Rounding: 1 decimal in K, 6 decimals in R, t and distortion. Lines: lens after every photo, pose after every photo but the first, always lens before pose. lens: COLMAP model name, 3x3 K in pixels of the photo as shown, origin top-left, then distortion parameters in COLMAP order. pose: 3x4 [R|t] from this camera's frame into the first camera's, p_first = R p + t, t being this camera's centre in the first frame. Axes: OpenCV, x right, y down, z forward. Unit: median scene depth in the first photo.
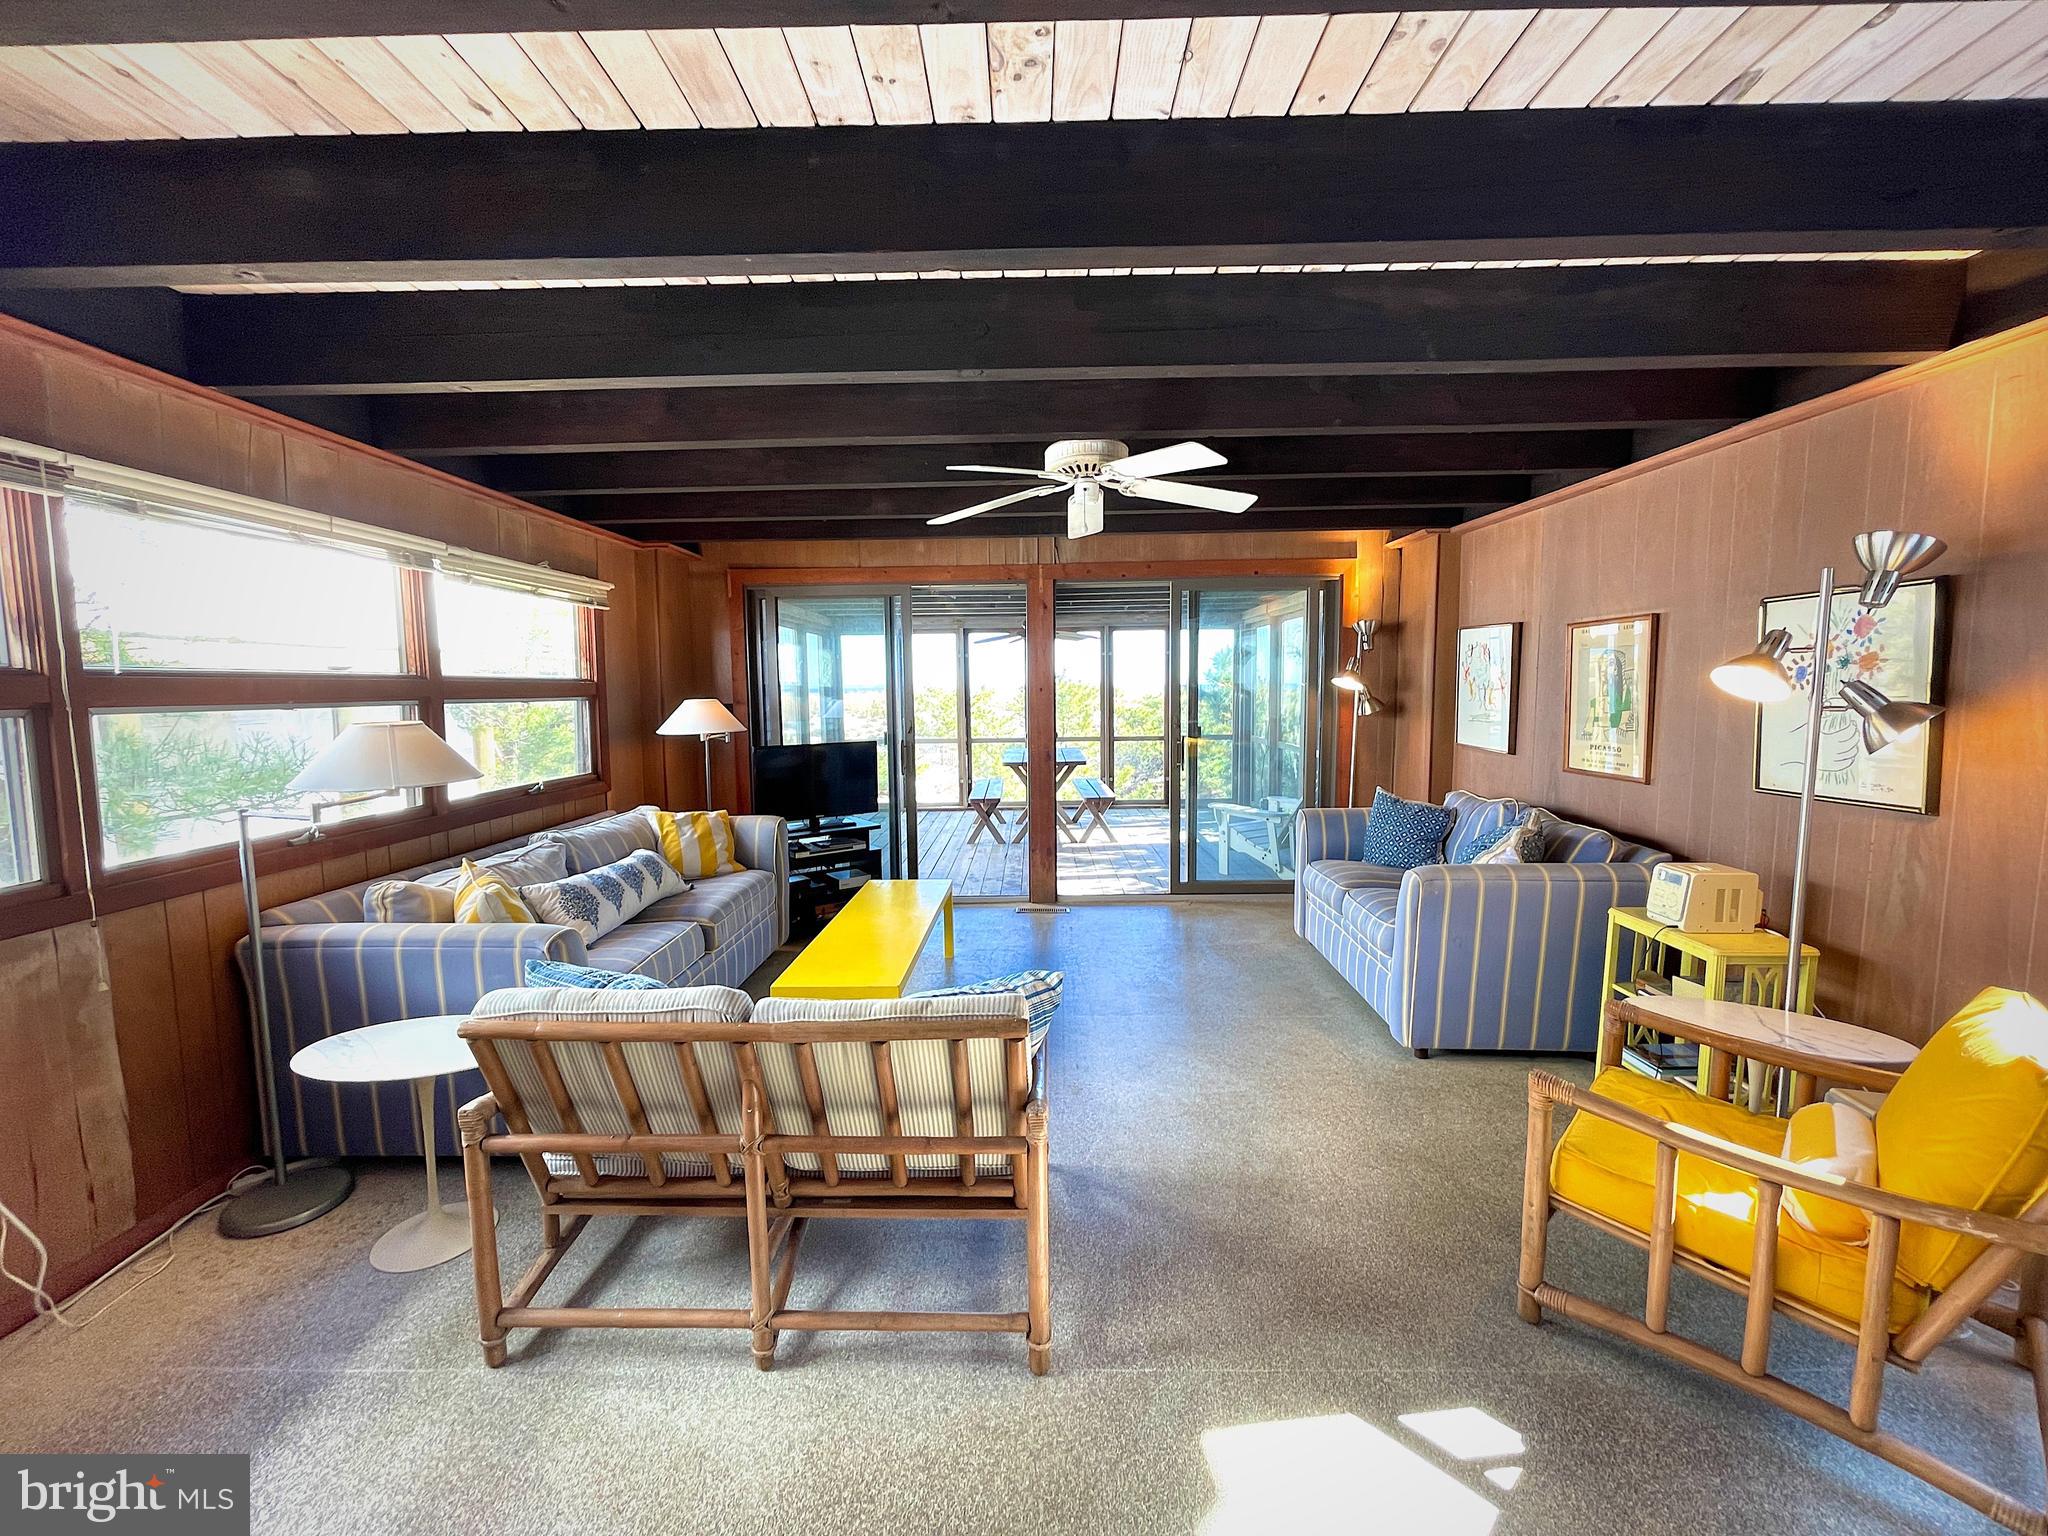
lens RADIAL K [[824.4, 0, 1016.1], [0, 824.4, 767.2], [0, 0, 1]] dist [-0.001336, -0.000447]
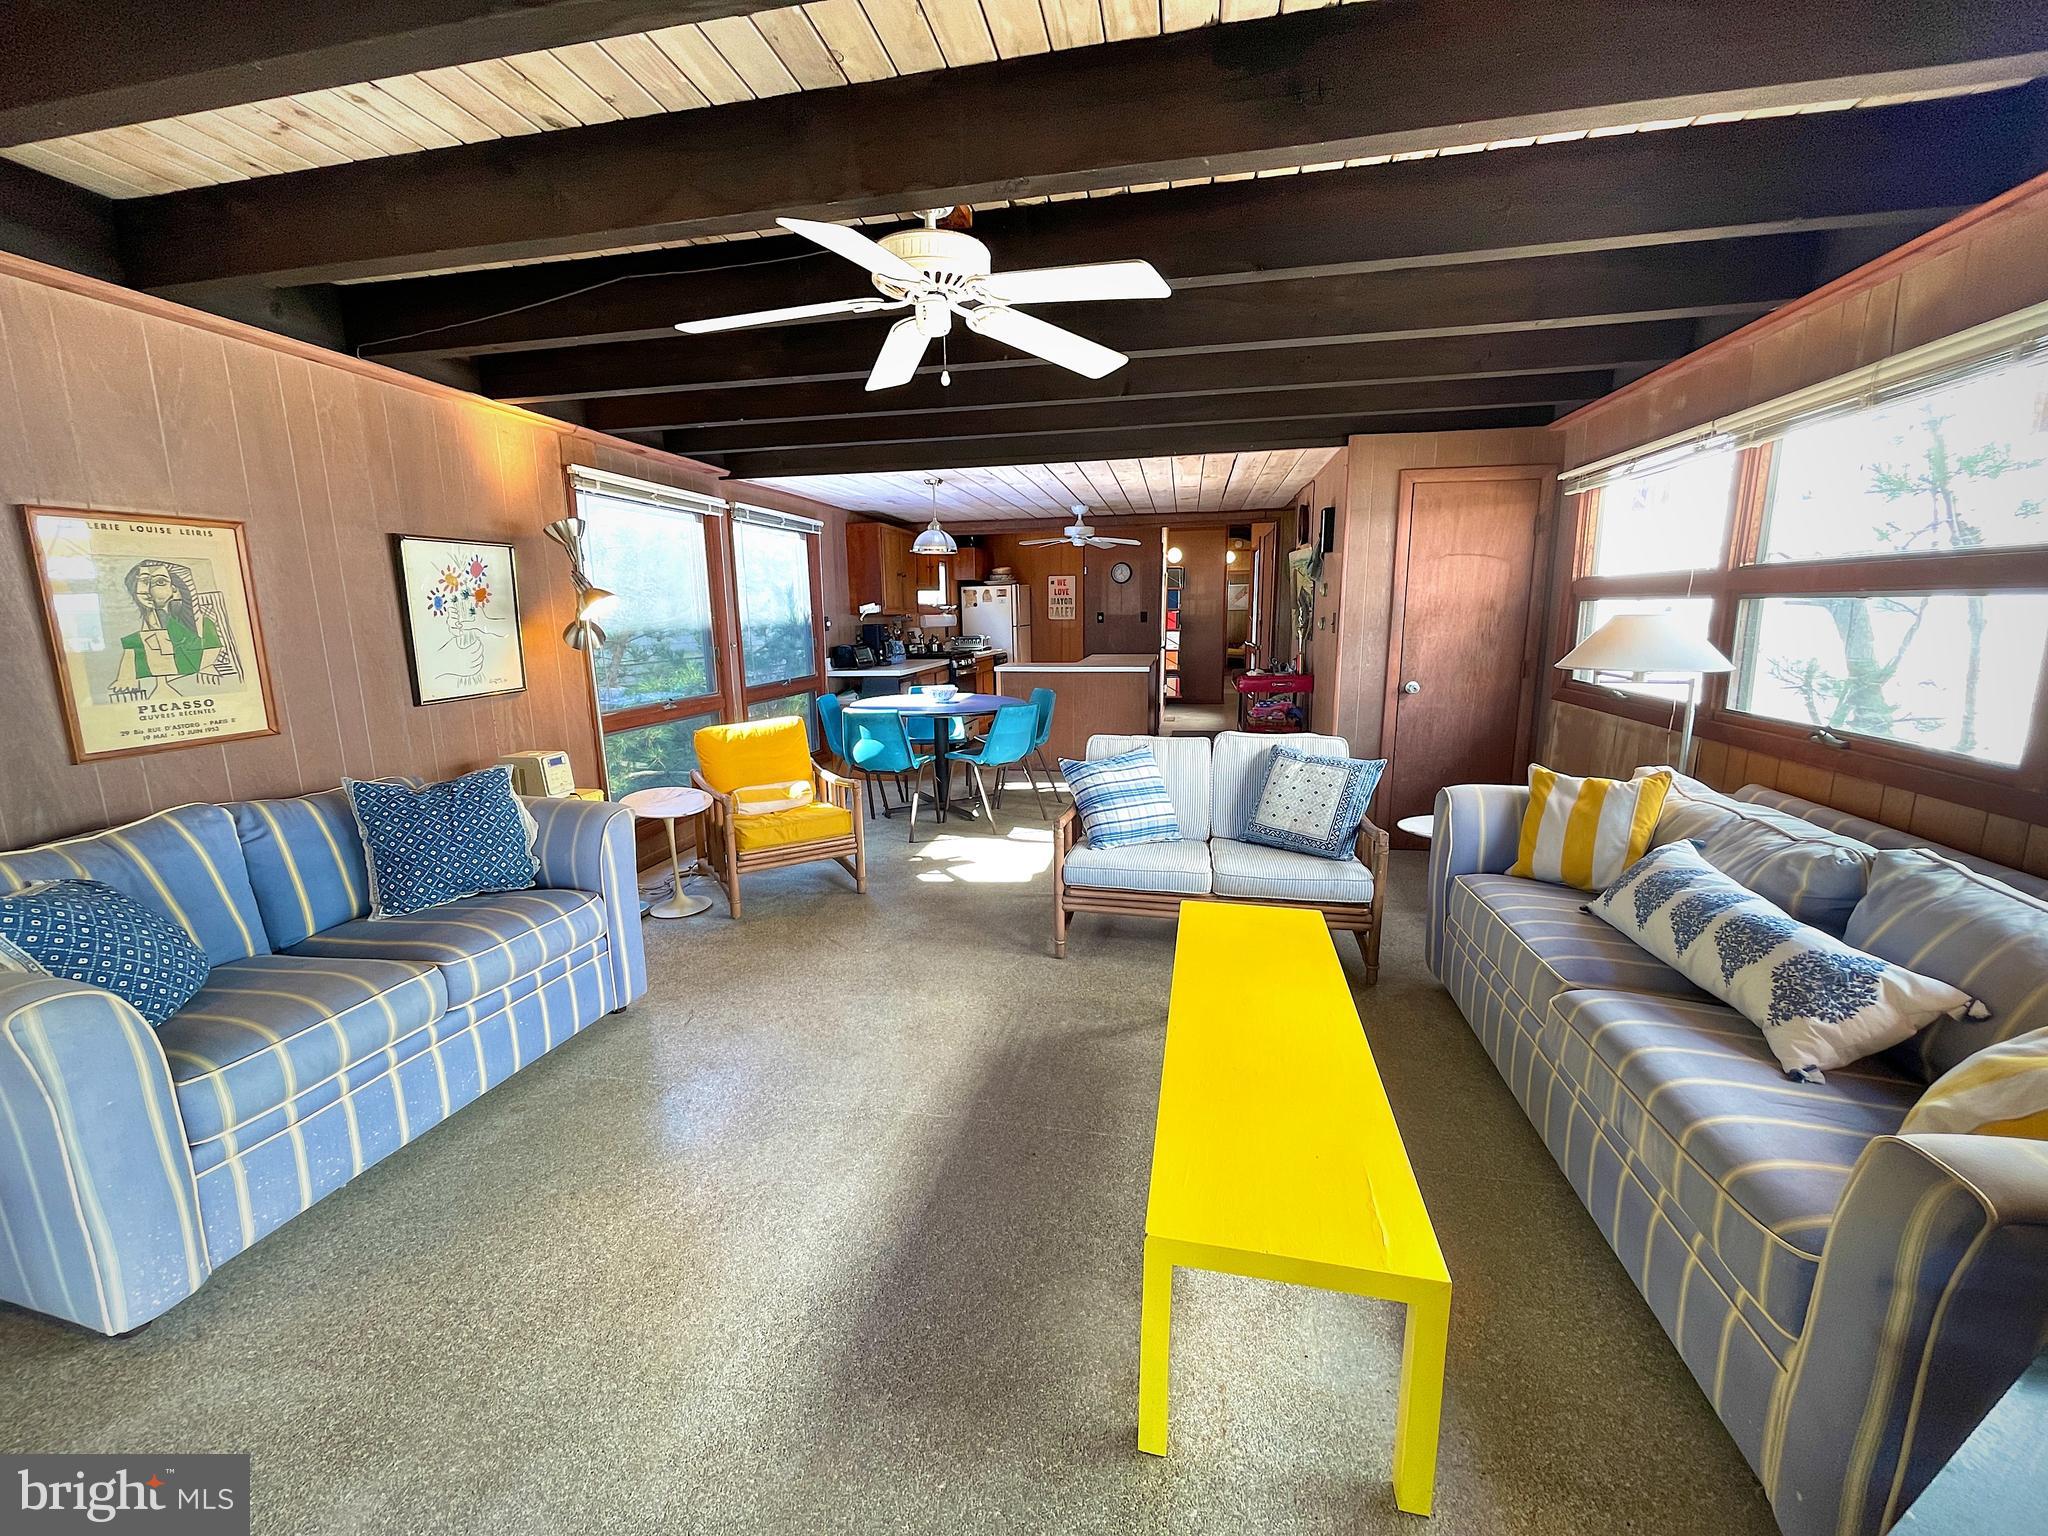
lens RADIAL K [[824.4, 0, 1015.2], [0, 824.4, 771.7], [0, 0, 1]] dist [-0.001336, -0.000447]
pose [[-0.981201, -0.012842, 0.192559, -0.091642], [0.043540, 0.957327, 0.285707, -0.114567], [-0.188011, 0.288721, -0.938772, 1.272799]]
